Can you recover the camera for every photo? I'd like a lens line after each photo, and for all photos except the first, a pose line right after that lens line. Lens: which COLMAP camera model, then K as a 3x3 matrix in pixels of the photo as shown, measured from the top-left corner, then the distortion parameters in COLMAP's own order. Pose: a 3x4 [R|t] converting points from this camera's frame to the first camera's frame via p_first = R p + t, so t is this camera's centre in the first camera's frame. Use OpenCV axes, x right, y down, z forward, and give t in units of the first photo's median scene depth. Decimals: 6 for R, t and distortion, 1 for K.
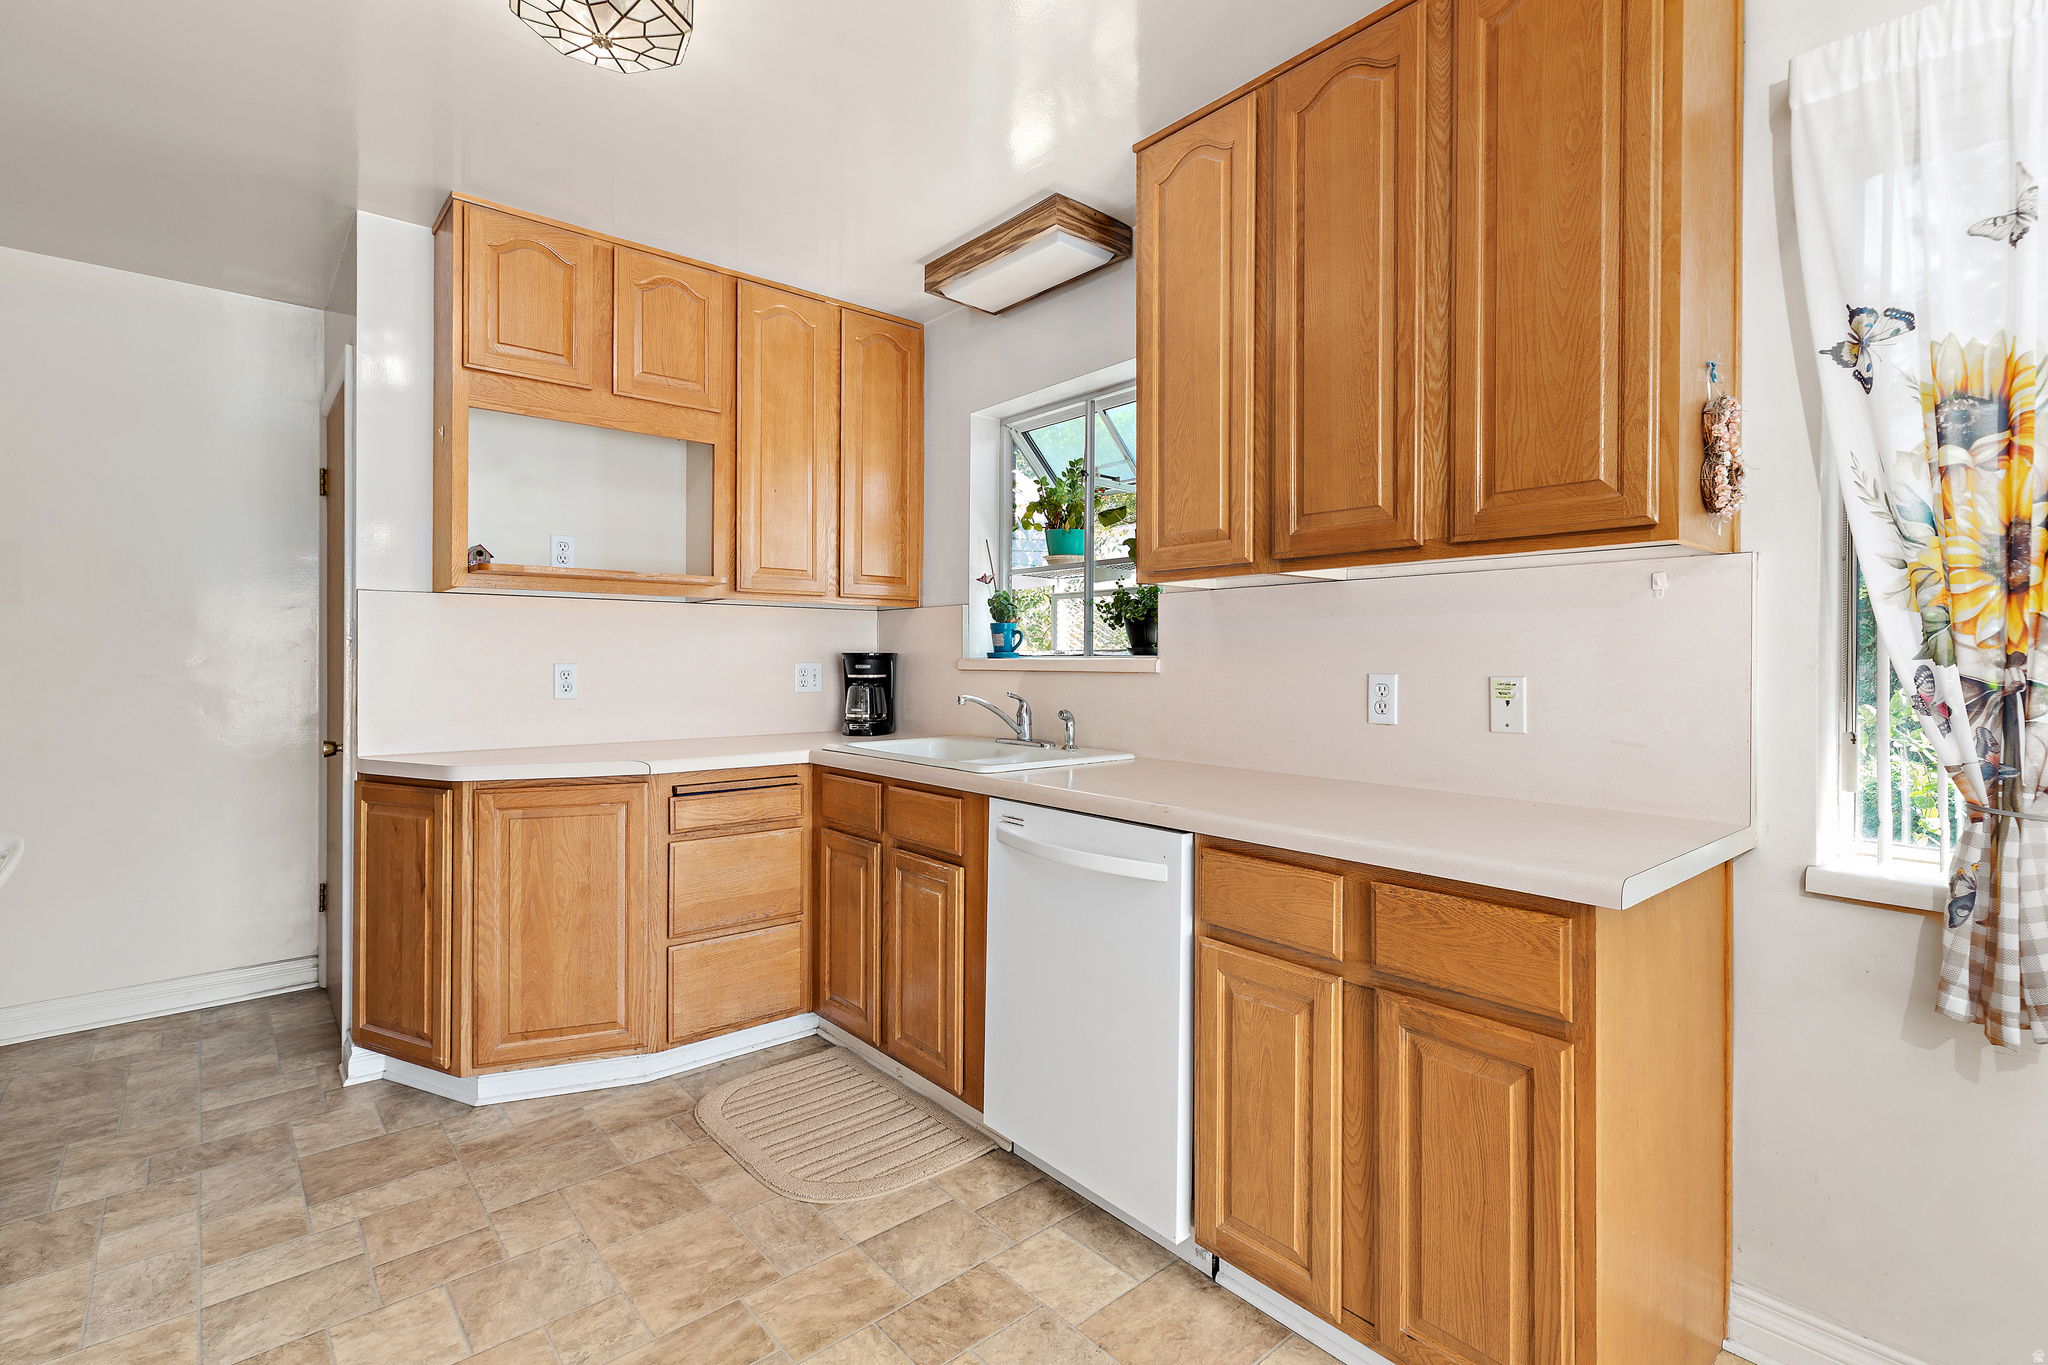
lens RADIAL K [[951.5, 0, 1028.4], [0, 951.5, 661.9], [0, 0, 1]] dist [0.004081, 0.000249]
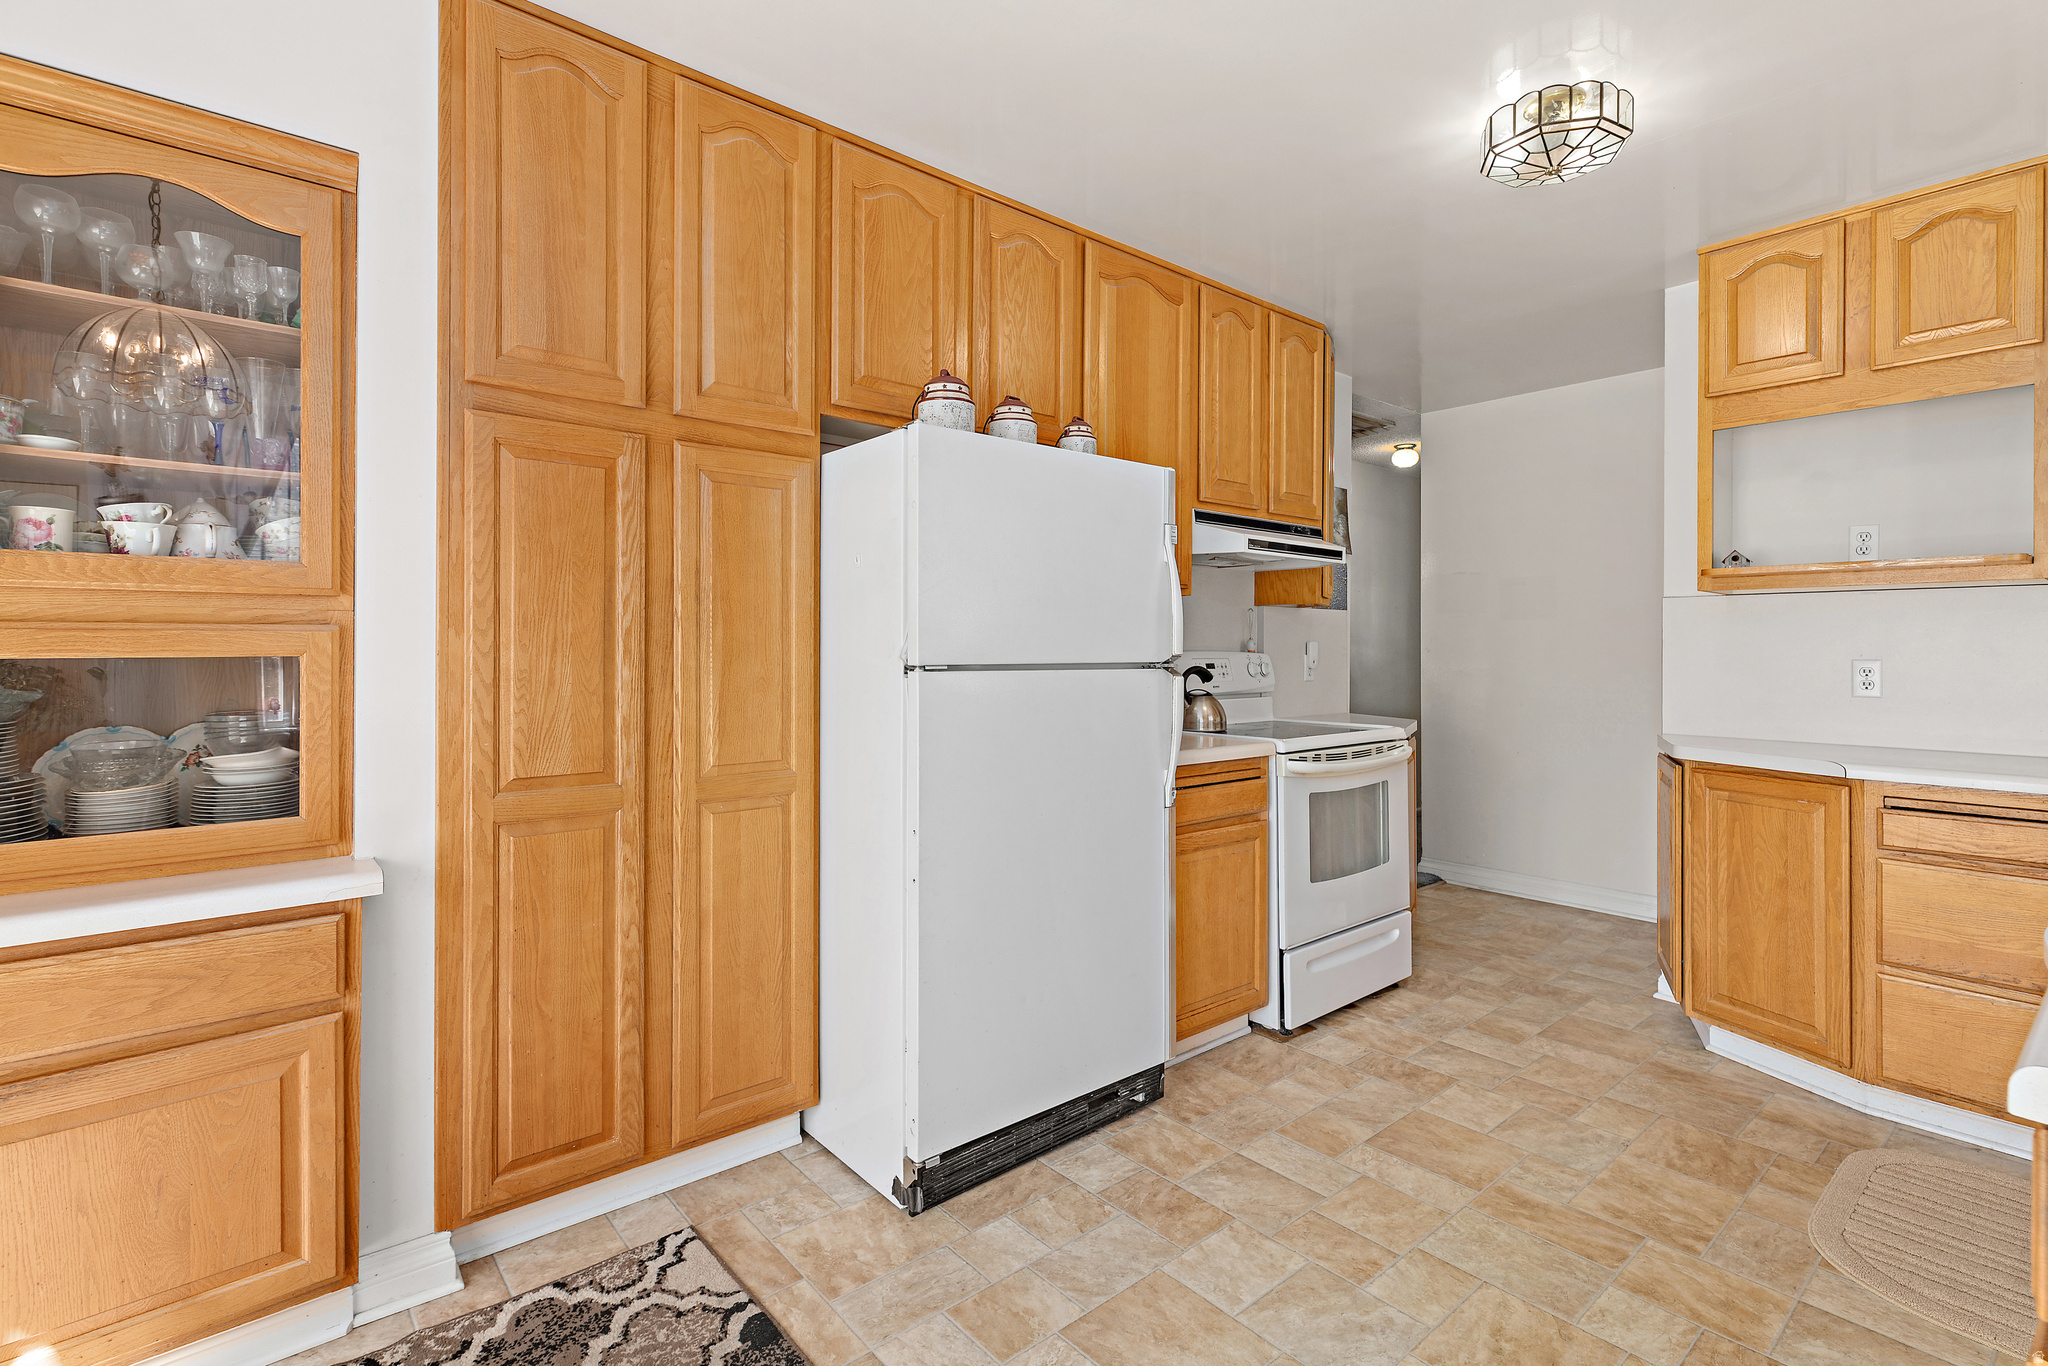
lens RADIAL K [[951.5, 0, 1033.8], [0, 951.5, 662.2], [0, 0, 1]] dist [0.004081, 0.000249]
pose [[-0.013036, 0.012550, -0.999836, 0.569013], [-0.007871, 0.999889, 0.012653, -0.001786], [0.999884, 0.008035, -0.012935, 0.216039]]
